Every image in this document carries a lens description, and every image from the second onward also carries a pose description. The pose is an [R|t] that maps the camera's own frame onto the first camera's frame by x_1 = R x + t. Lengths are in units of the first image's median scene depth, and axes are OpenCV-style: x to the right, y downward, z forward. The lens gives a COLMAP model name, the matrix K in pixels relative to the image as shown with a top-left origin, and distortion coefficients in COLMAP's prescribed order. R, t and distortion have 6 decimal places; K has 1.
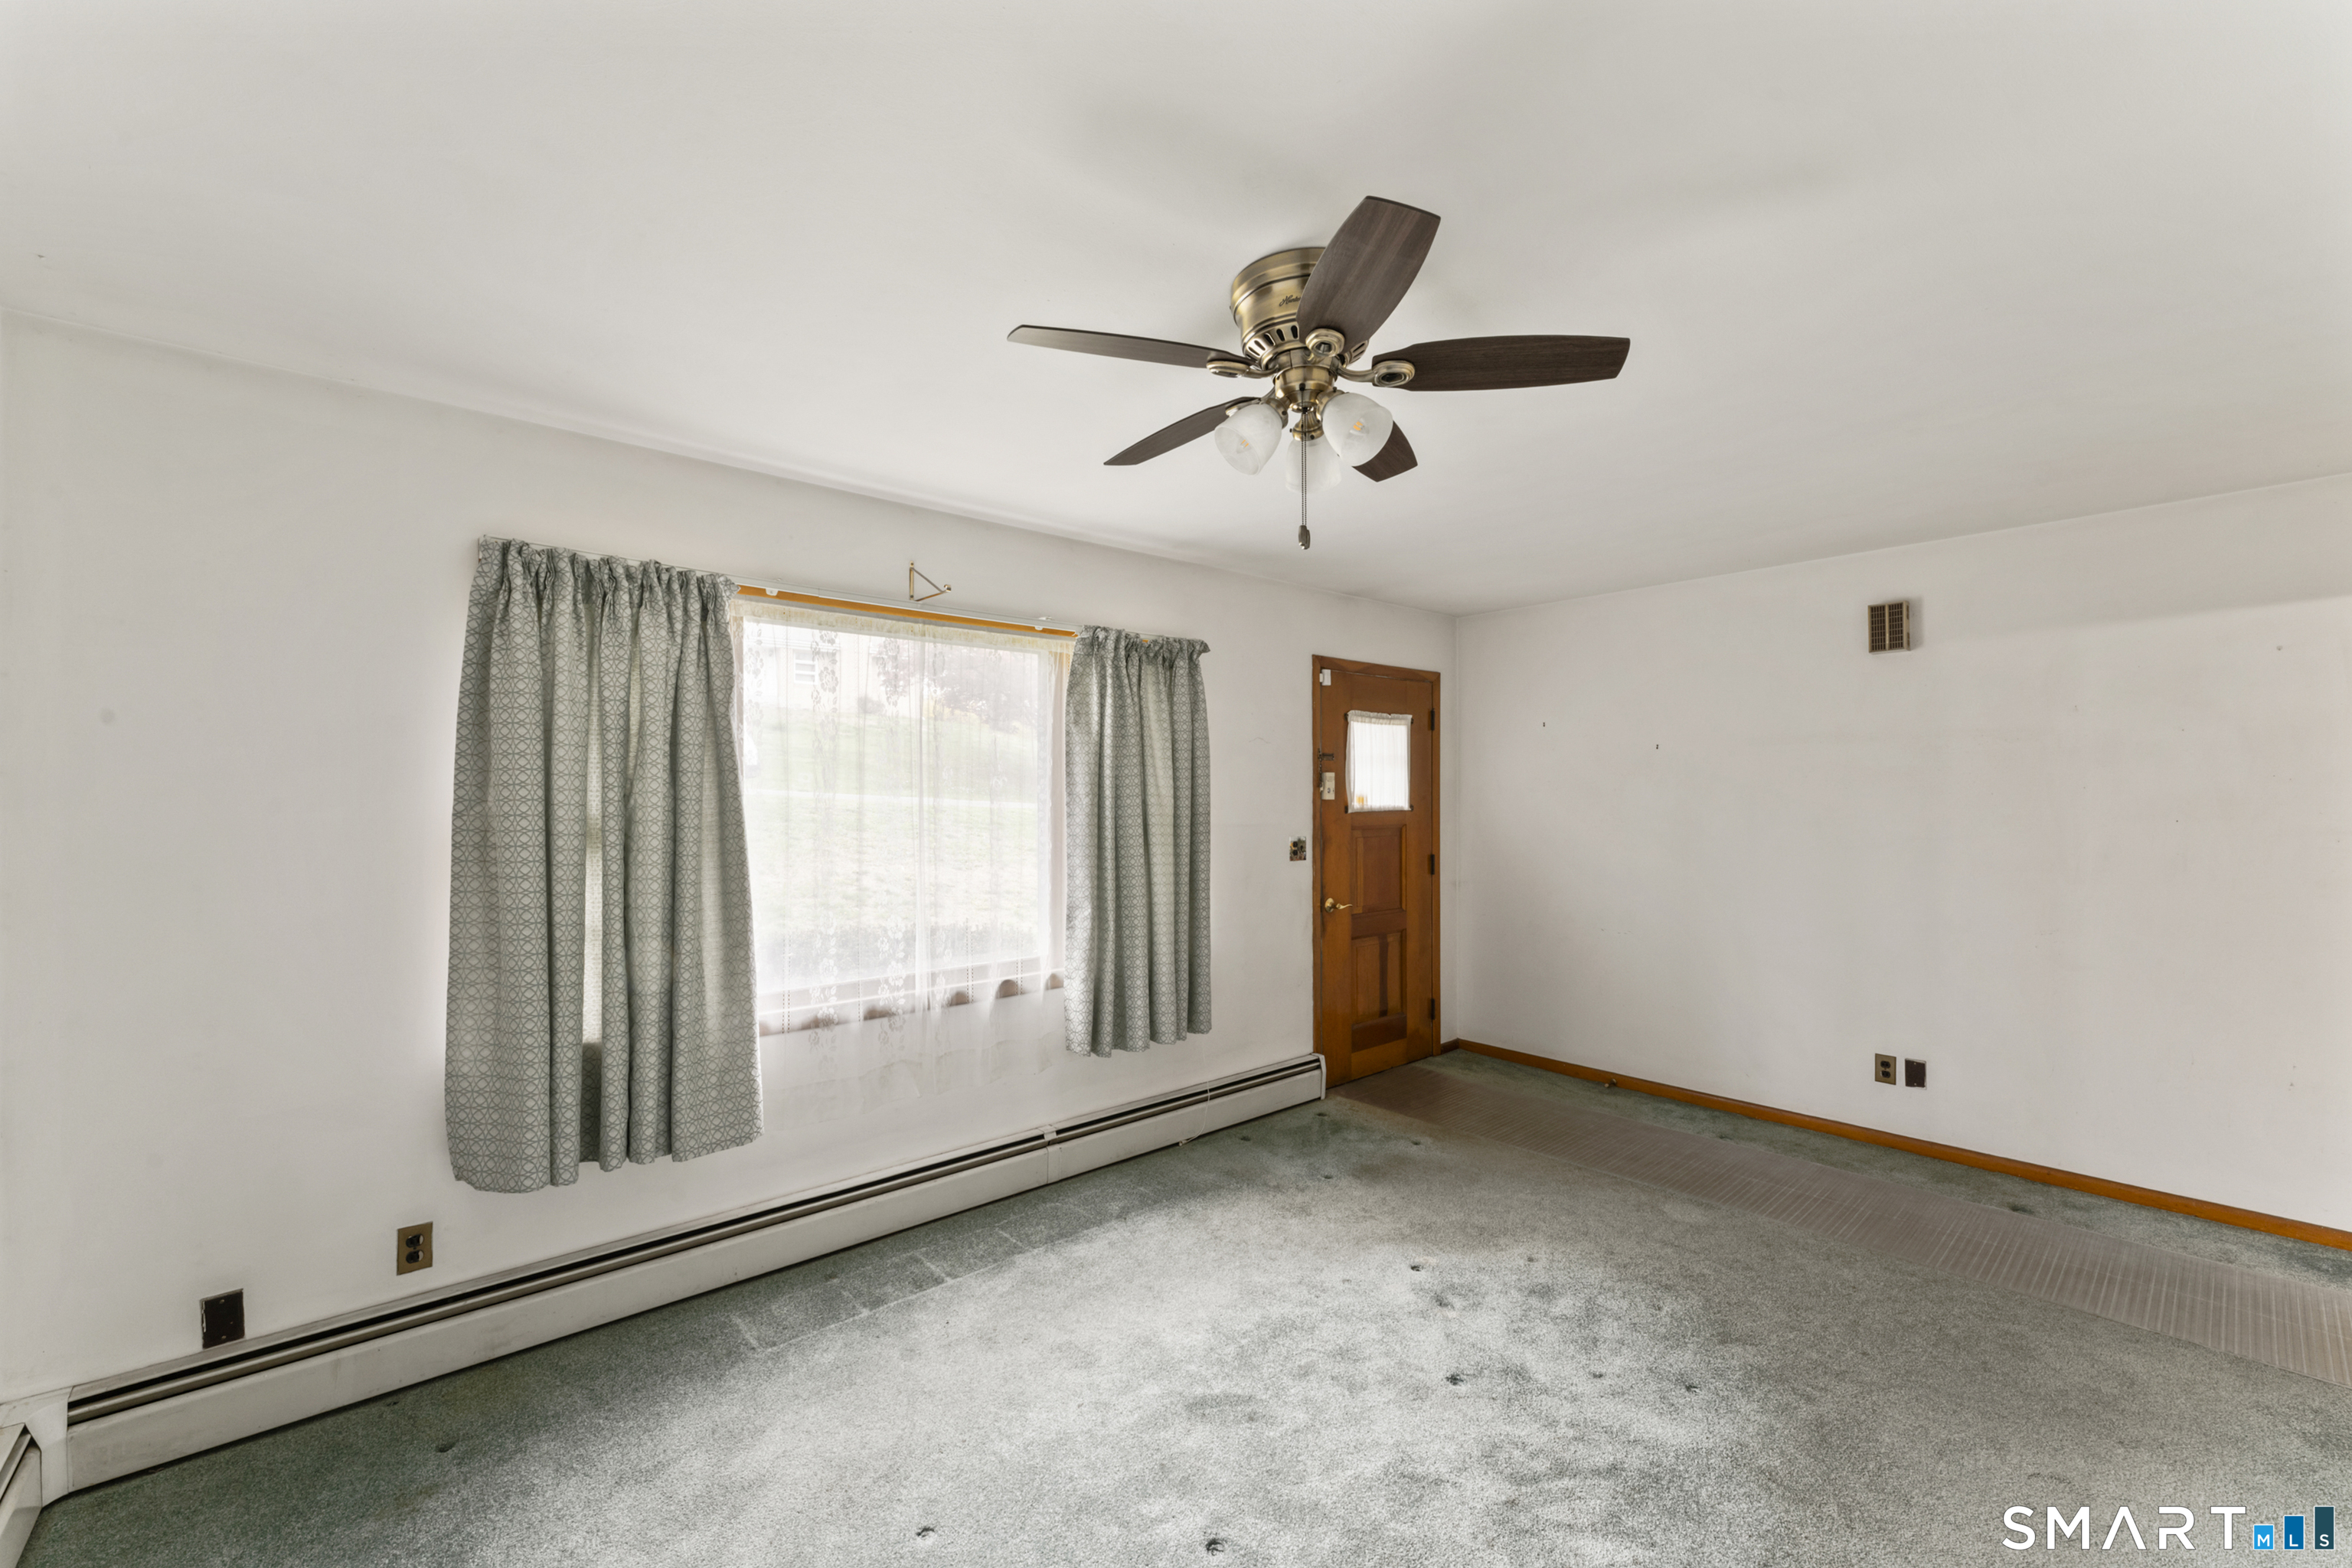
lens RADIAL K [[991.8, 0, 1176.0], [0, 991.8, 784.0], [0, 0, 1]] dist [0.000247, -0.000238]
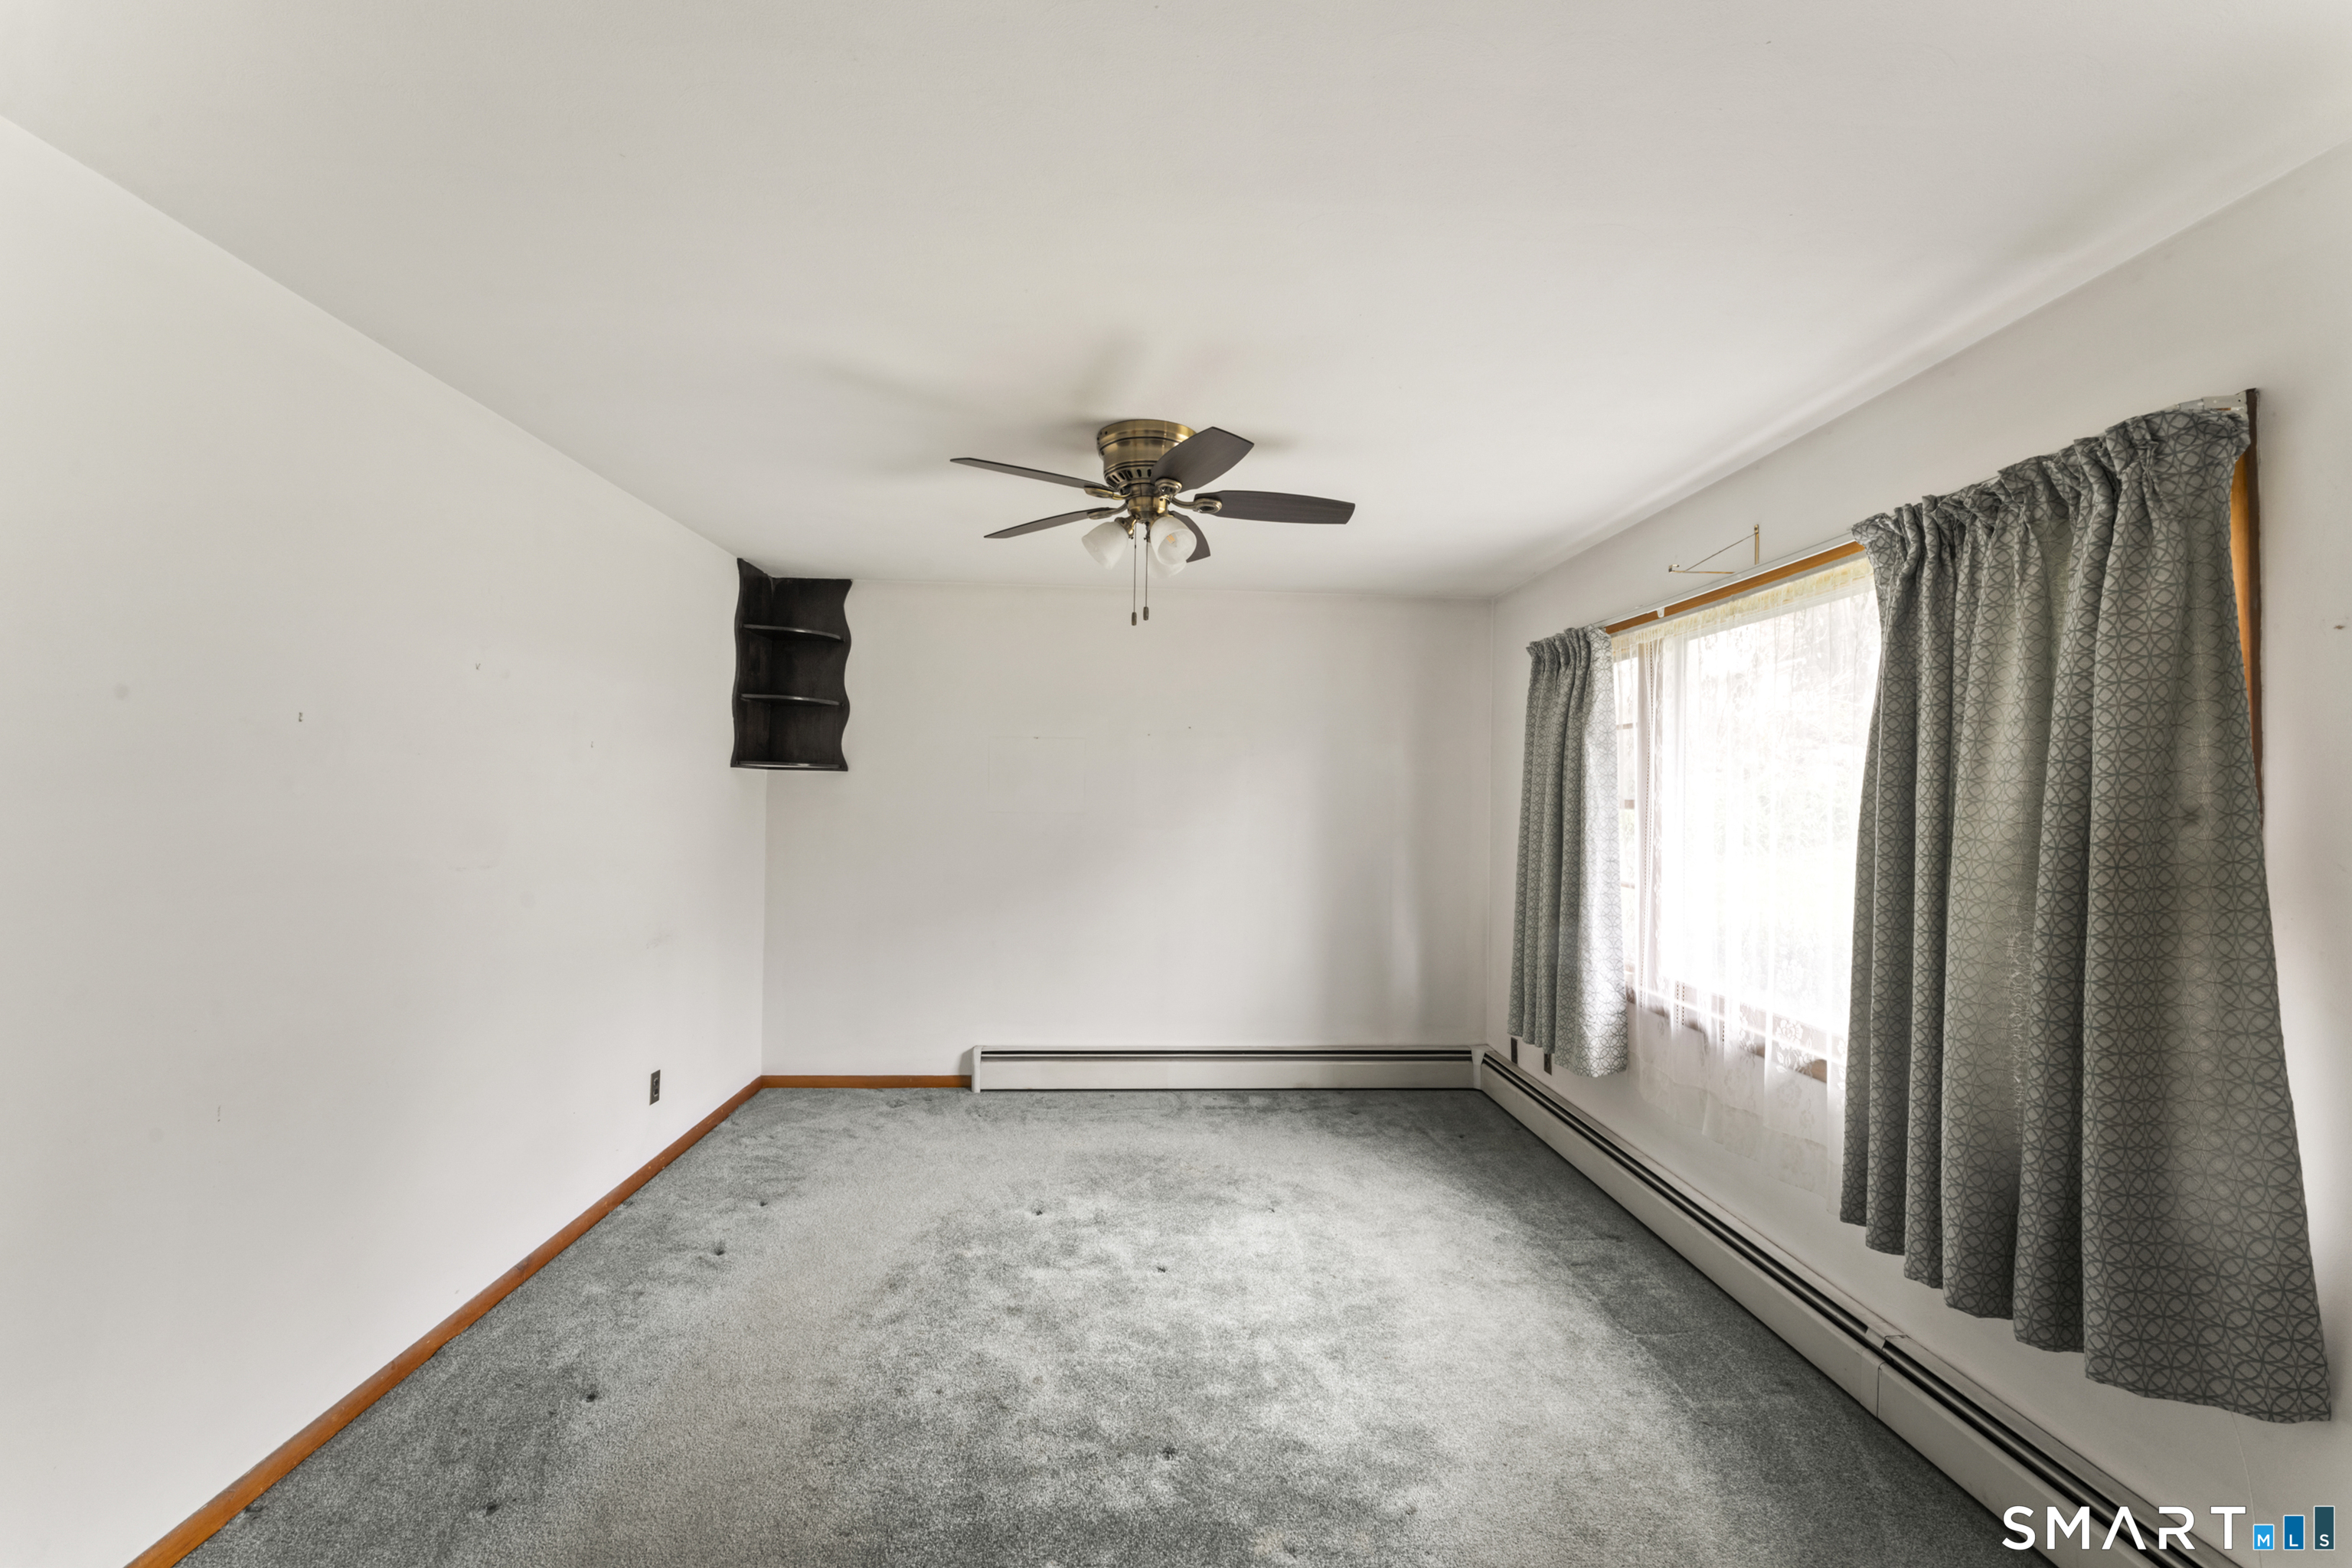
lens RADIAL K [[947.3, 0, 1176.0], [0, 947.3, 784.0], [0, 0, 1]] dist [-0.002492, -0.000437]
pose [[-0.629614, -0.021163, -0.776620, 0.564167], [-0.008901, 0.999760, -0.020028, 0.015949], [0.776857, -0.005697, -0.629651, 0.928519]]
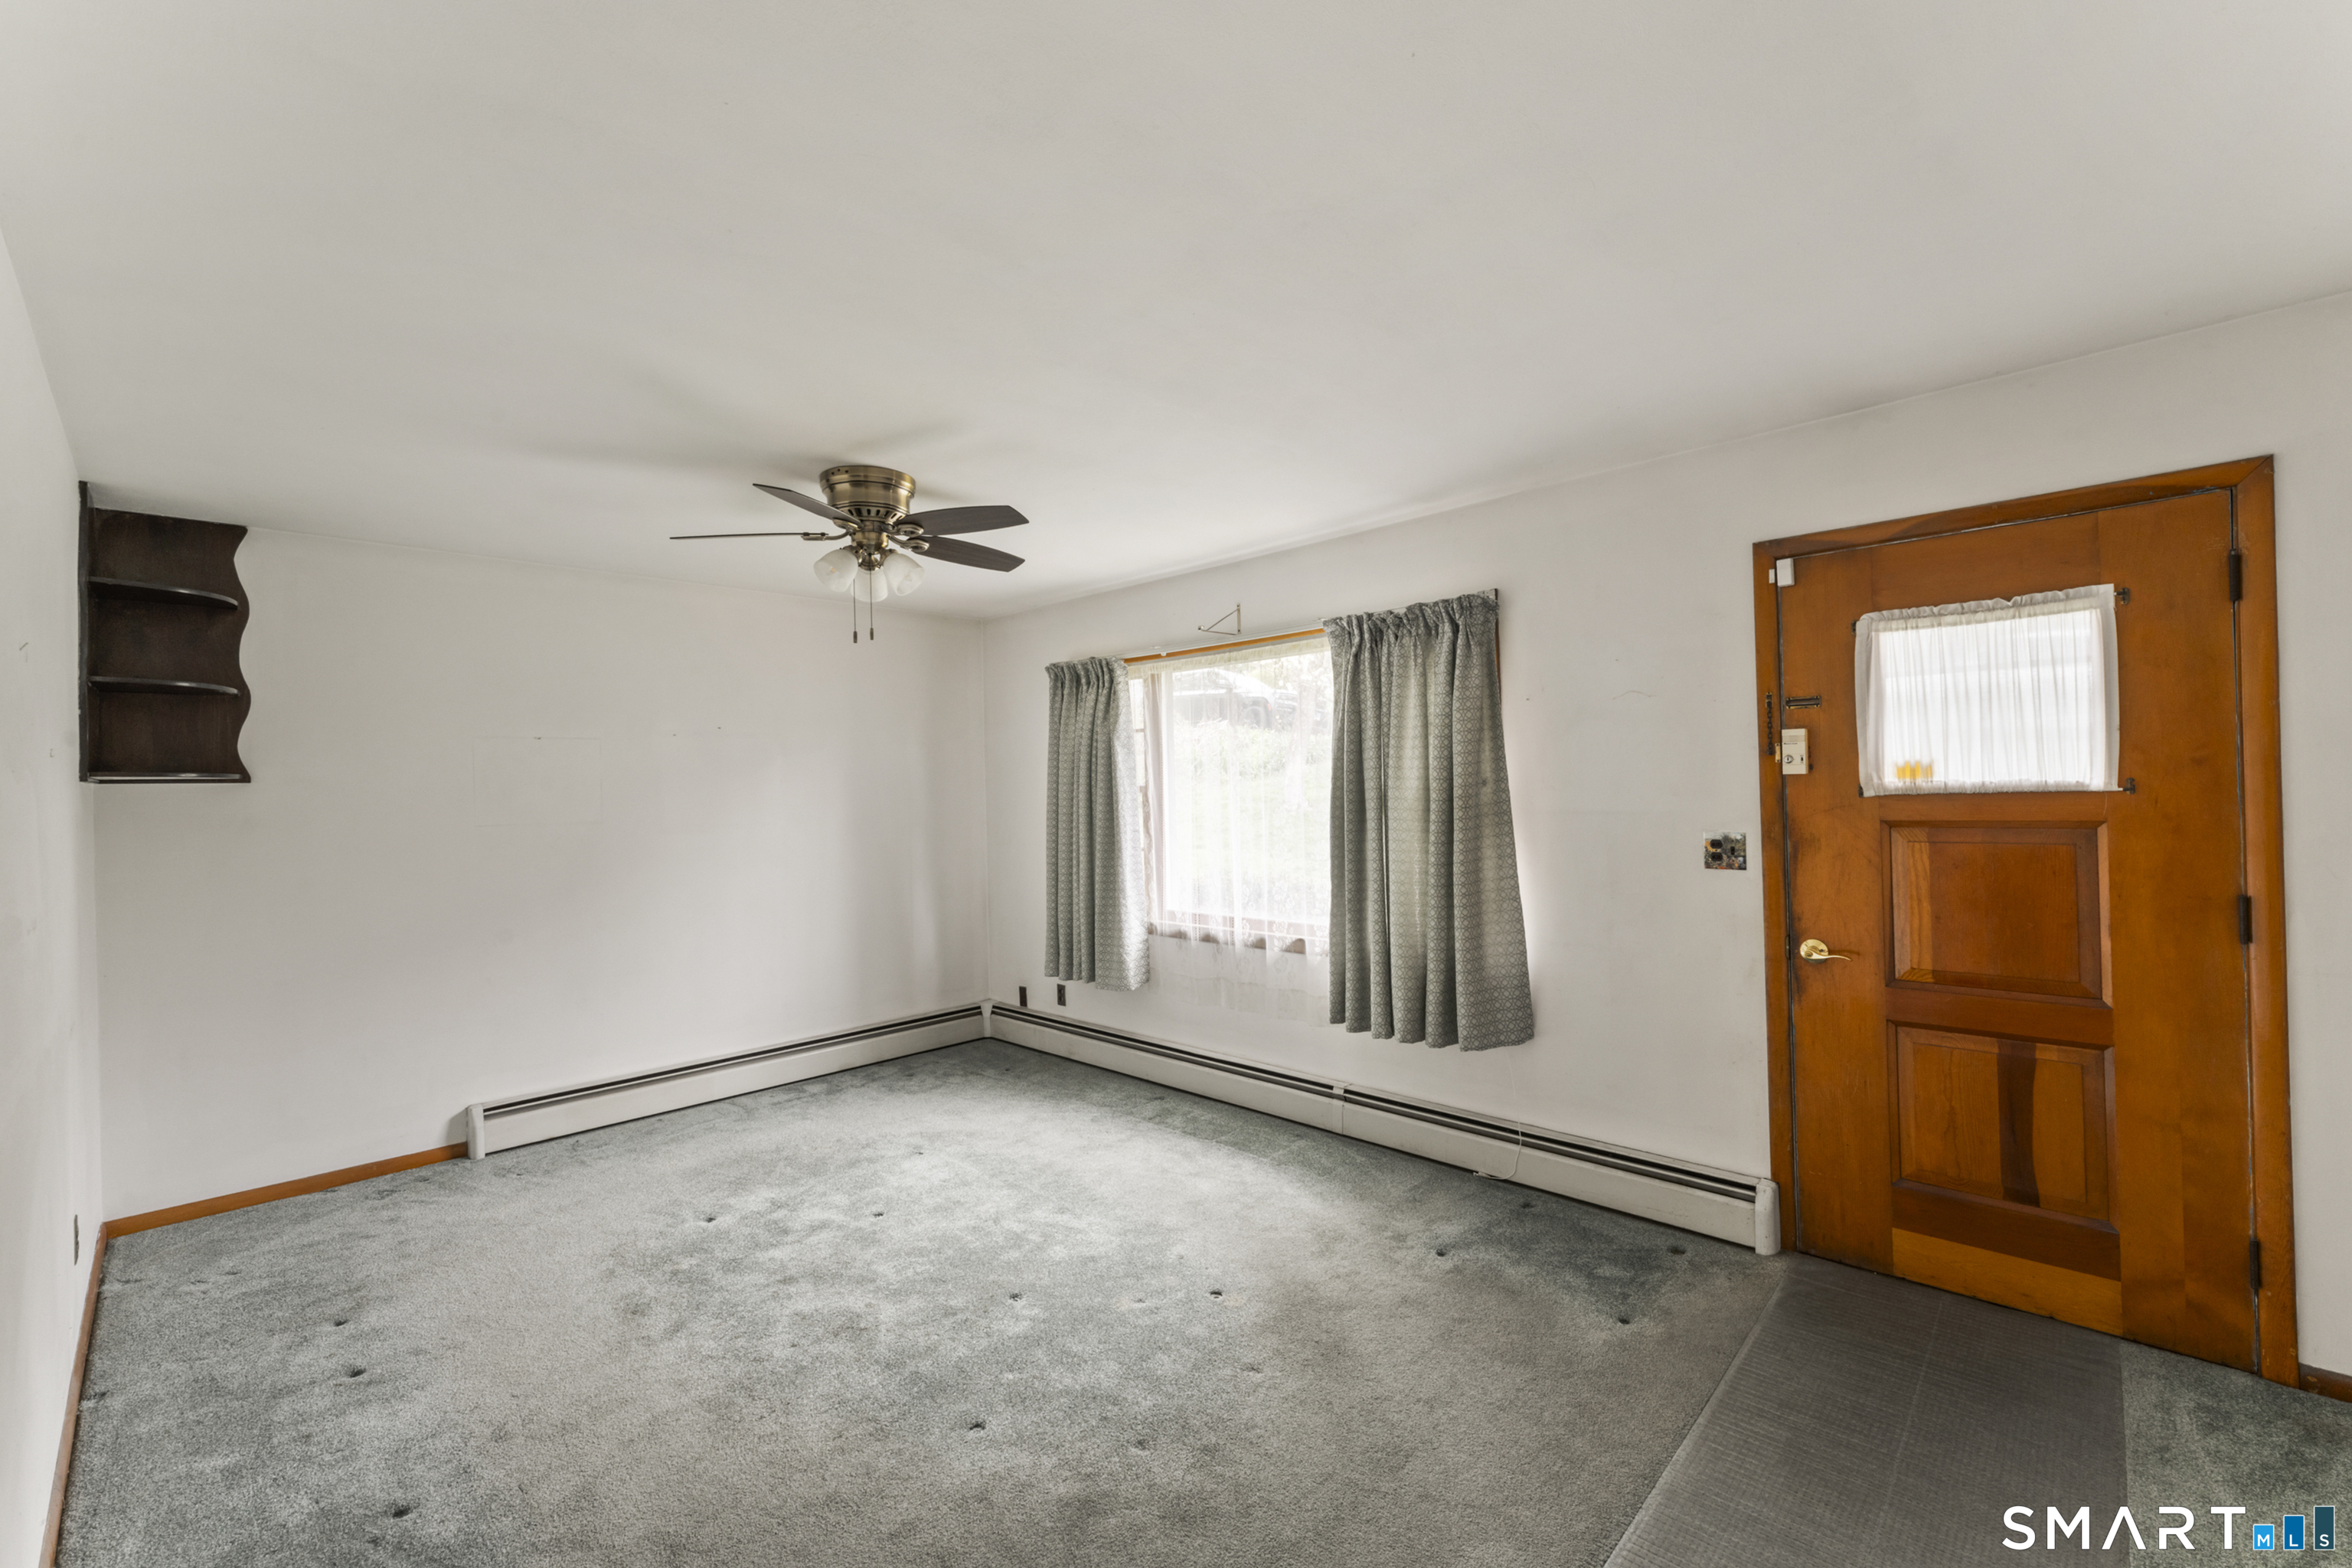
lens RADIAL K [[991.8, 0, 1176.0], [0, 991.8, 784.0], [0, 0, 1]] dist [0.000247, -0.000238]
pose [[0.055524, -0.006724, -0.998435, 0.859578], [0.032696, 0.999453, -0.004912, 0.014498], [0.997922, -0.032373, 0.055713, 0.691954]]
